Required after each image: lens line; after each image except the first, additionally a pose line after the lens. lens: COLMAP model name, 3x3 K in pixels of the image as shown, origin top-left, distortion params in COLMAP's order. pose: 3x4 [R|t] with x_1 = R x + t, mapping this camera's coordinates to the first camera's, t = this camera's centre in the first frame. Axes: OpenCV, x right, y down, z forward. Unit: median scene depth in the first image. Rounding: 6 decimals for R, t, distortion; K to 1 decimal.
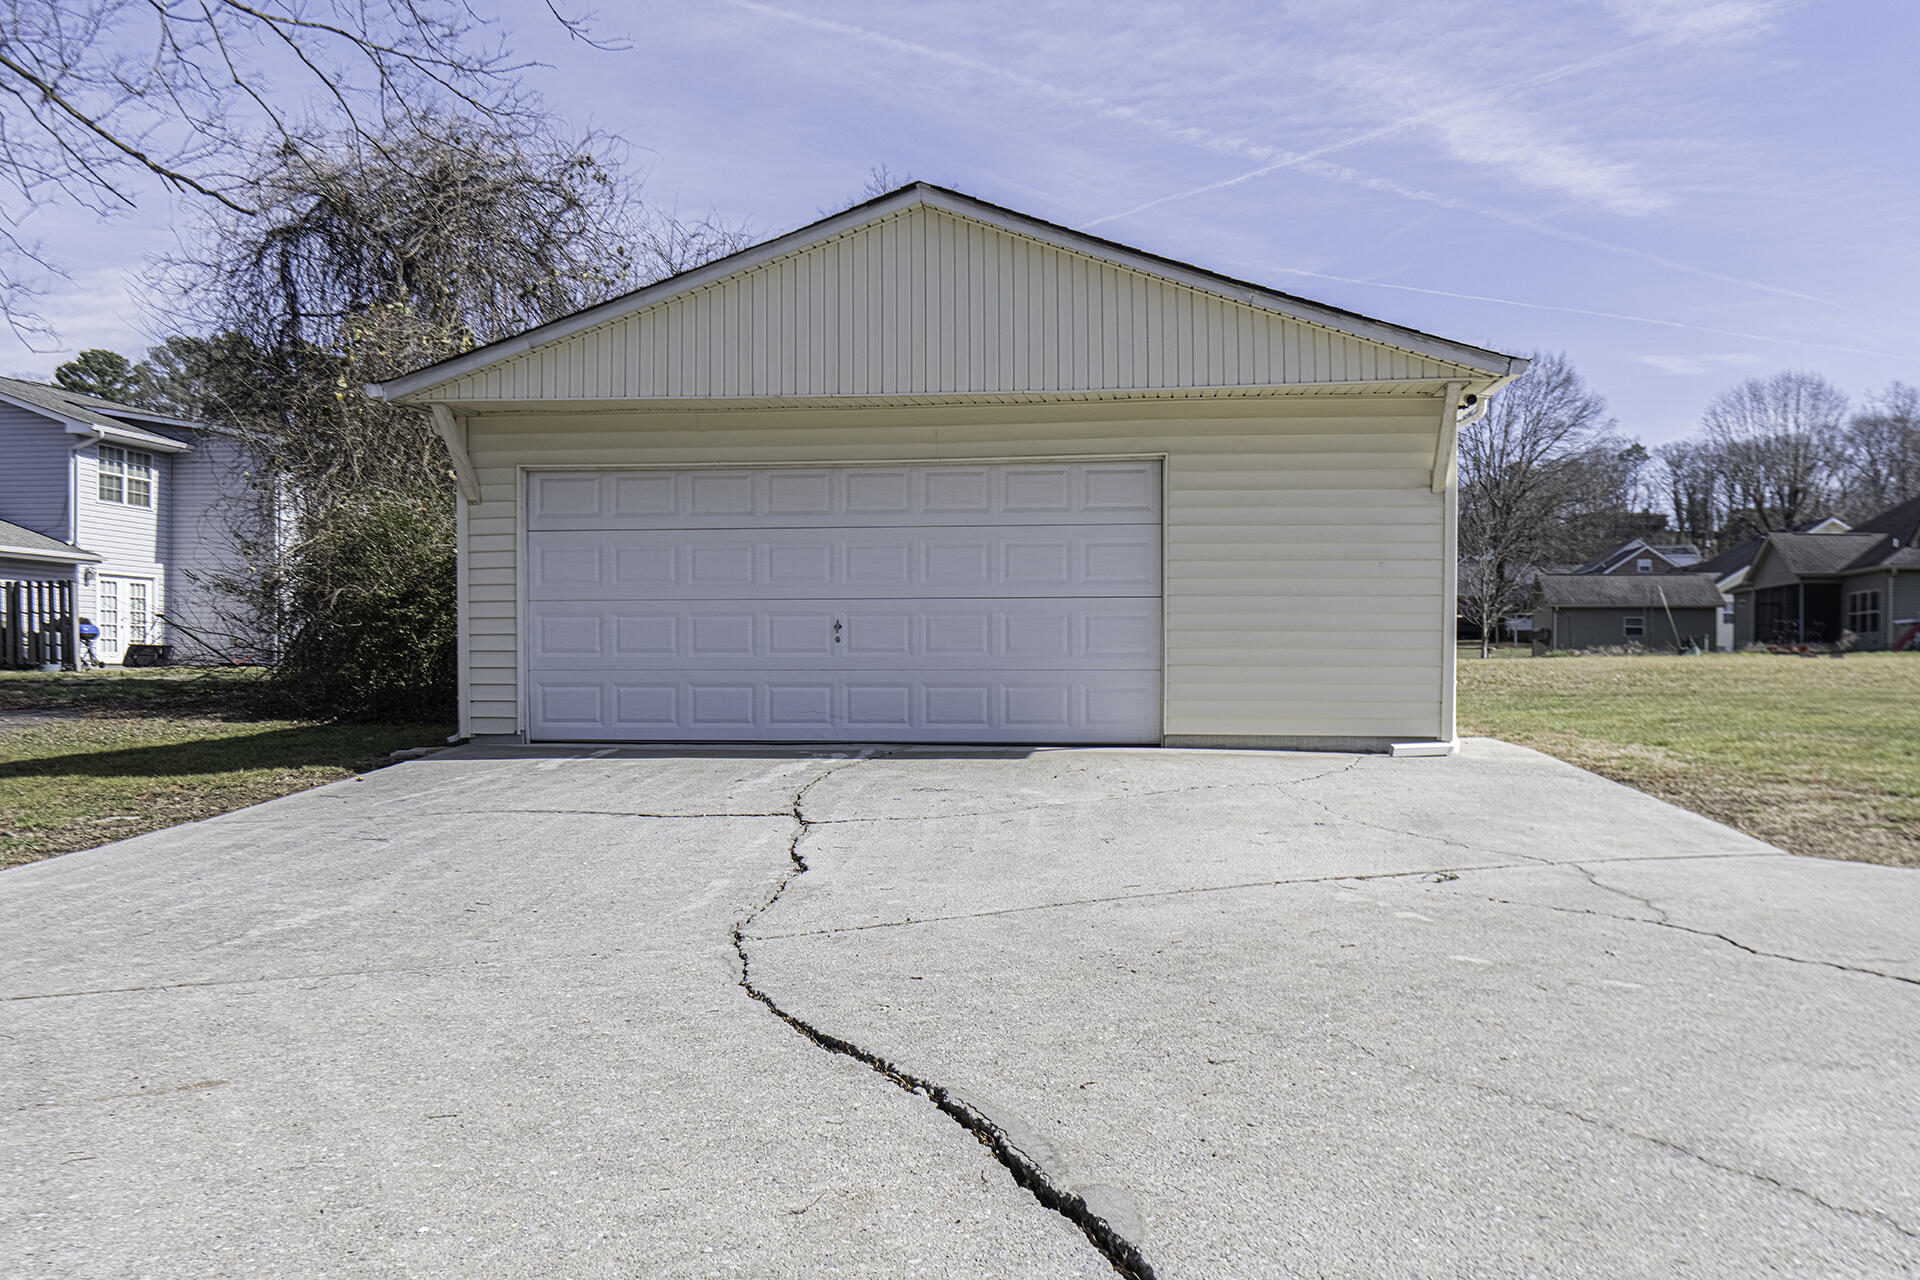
lens RADIAL K [[1445.9, 0, 958.2], [0, 1445.9, 631.4], [0, 0, 1]] dist [-0.000081, 0.002242]
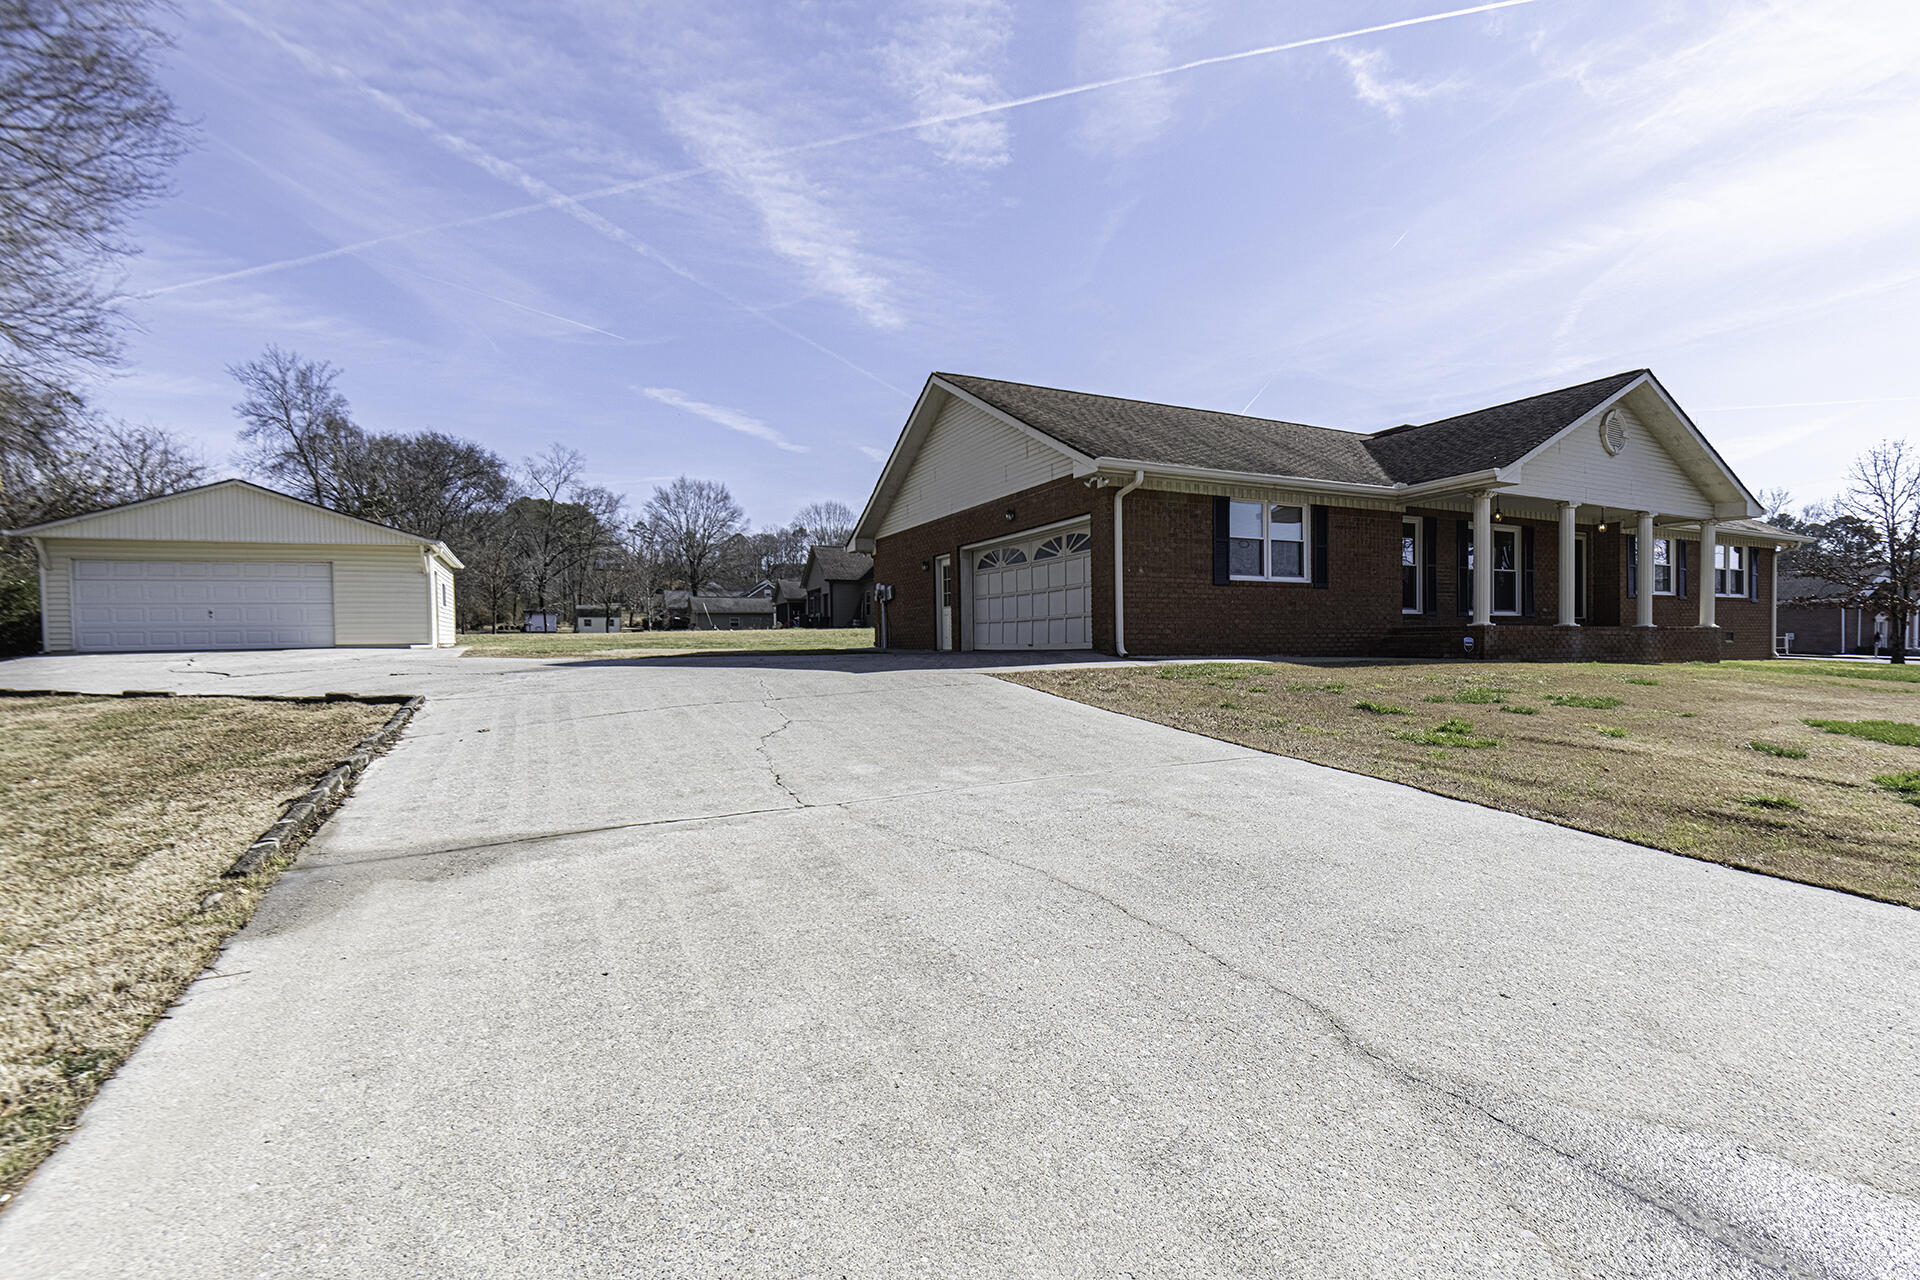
lens RADIAL K [[878.8, 0, 959.1], [0, 878.8, 639.1], [0, 0, 1]] dist [-0.005124, -0.002110]
pose [[0.833526, -0.013592, 0.552313, 0.149745], [0.007803, 0.999887, 0.012830, 0.029312], [-0.552426, -0.006385, 0.833538, -0.984518]]
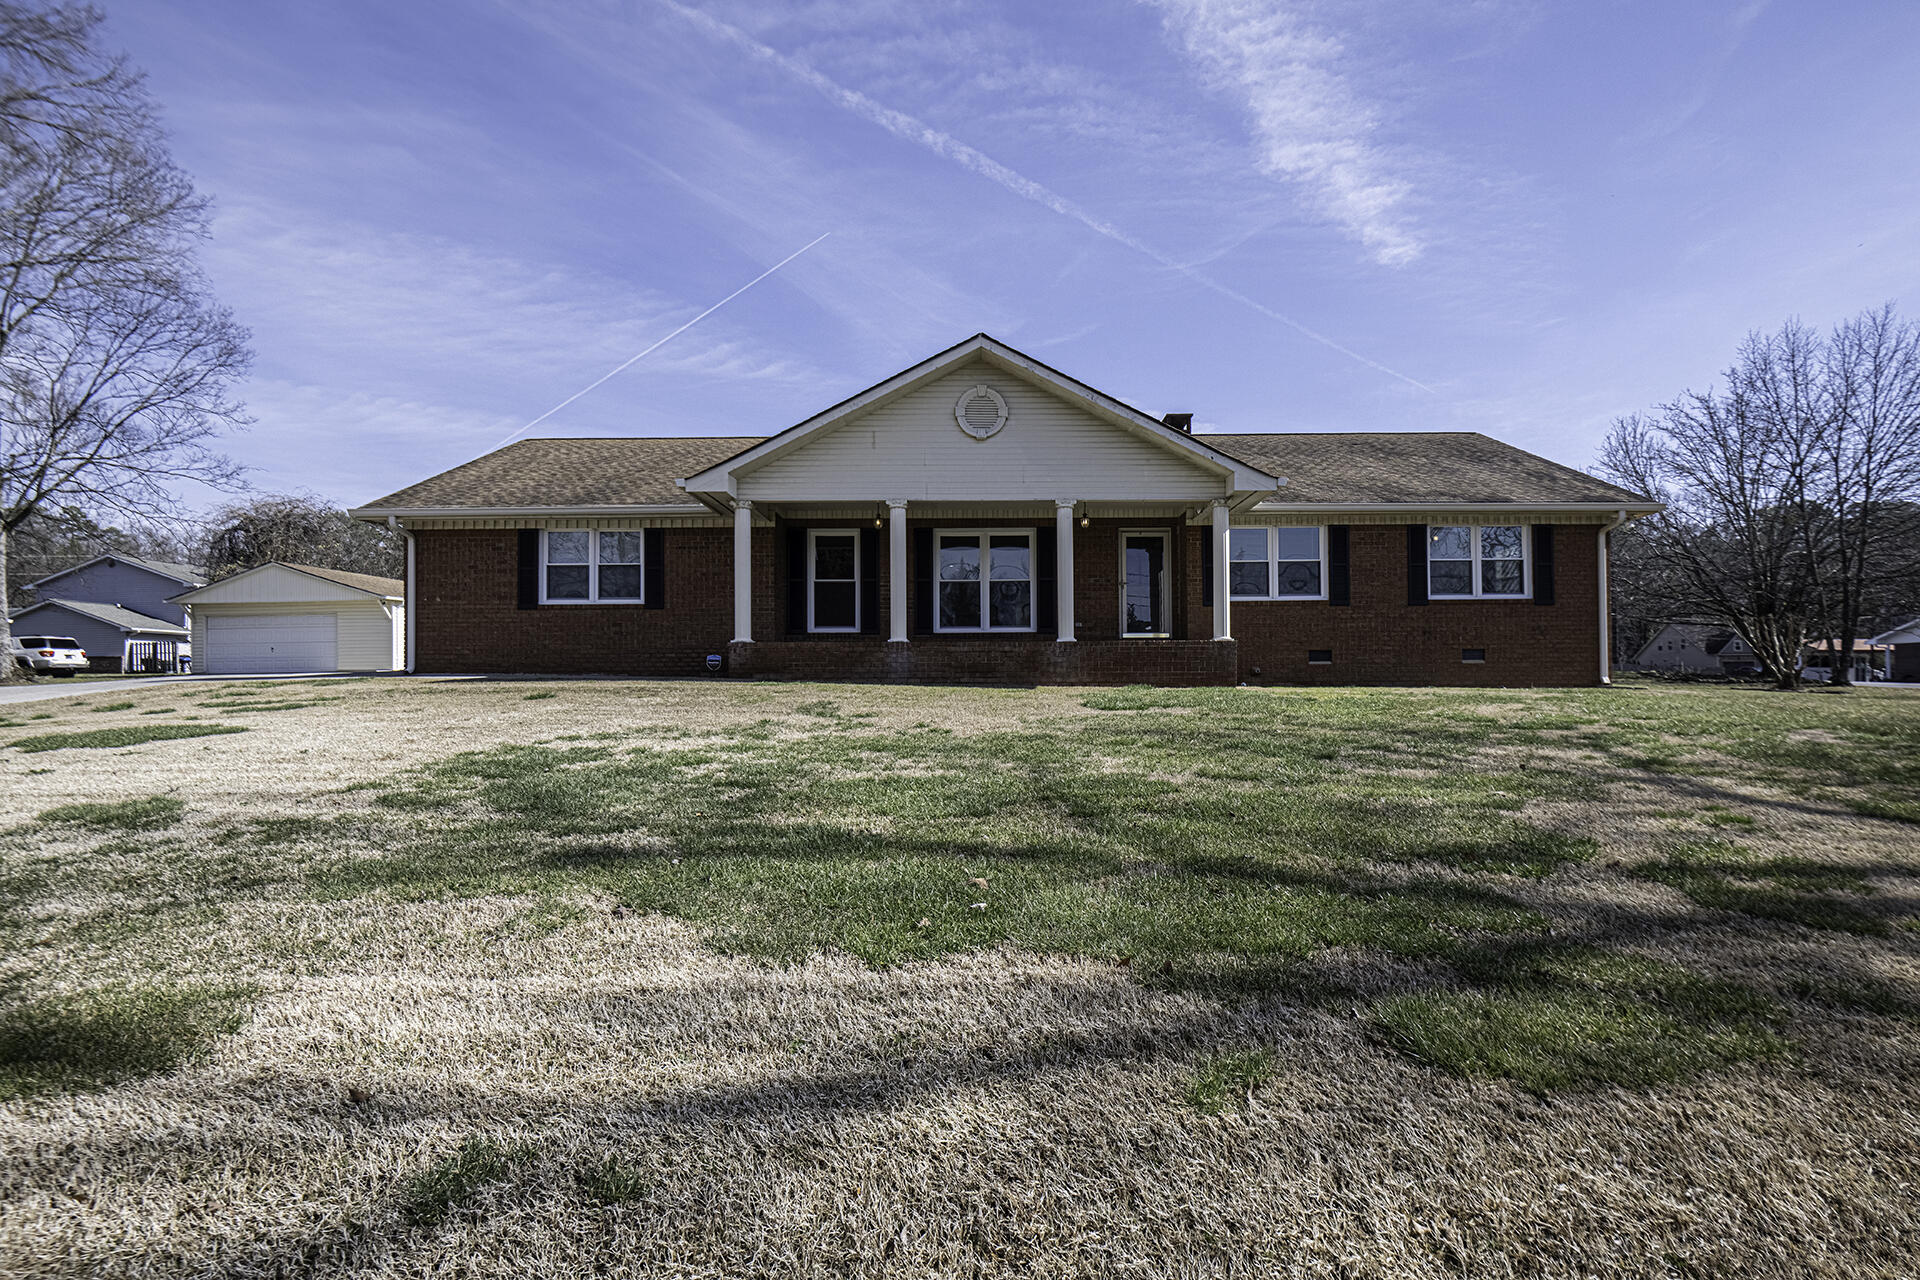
lens RADIAL K [[878.8, 0, 975.8], [0, 878.8, 638.7], [0, 0, 1]] dist [-0.005124, -0.002110]
pose [[0.995592, -0.007327, 0.093506, 1.338332], [0.010643, 0.999330, -0.035021, 0.062243], [-0.093187, 0.035862, 0.995003, -1.434237]]
